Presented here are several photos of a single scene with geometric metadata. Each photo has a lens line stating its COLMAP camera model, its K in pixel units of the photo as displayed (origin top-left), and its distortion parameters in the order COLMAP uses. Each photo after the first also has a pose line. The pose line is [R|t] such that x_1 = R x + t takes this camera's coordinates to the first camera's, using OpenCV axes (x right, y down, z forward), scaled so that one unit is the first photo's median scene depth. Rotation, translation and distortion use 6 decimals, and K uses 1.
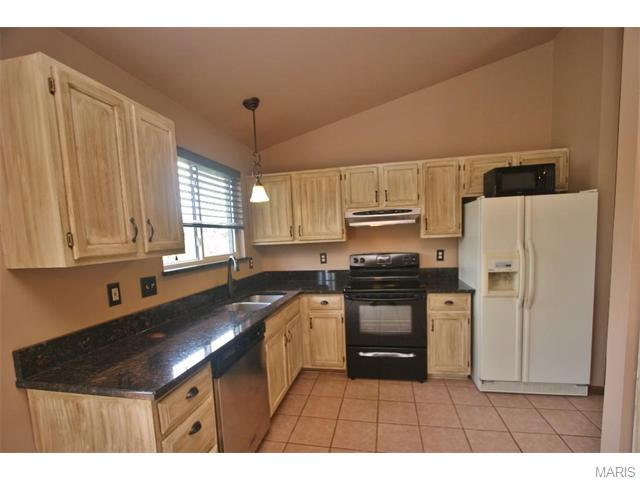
lens RADIAL K [[295.6, 0, 327.8], [0, 295.6, 262.4], [0, 0, 1]] dist [-0.007815, 0.002915]
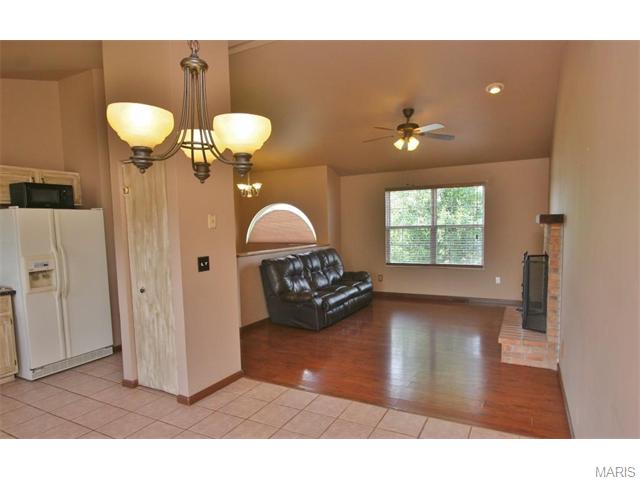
lens RADIAL K [[386.8, 0, 331.0], [0, 386.8, 258.8], [0, 0, 1]] dist [-0.000980, -0.004710]
pose [[0.292357, -0.048029, 0.955102, -0.495173], [0.102782, 0.994531, 0.018550, 0.067832], [-0.950770, 0.092744, 0.295695, -0.519029]]
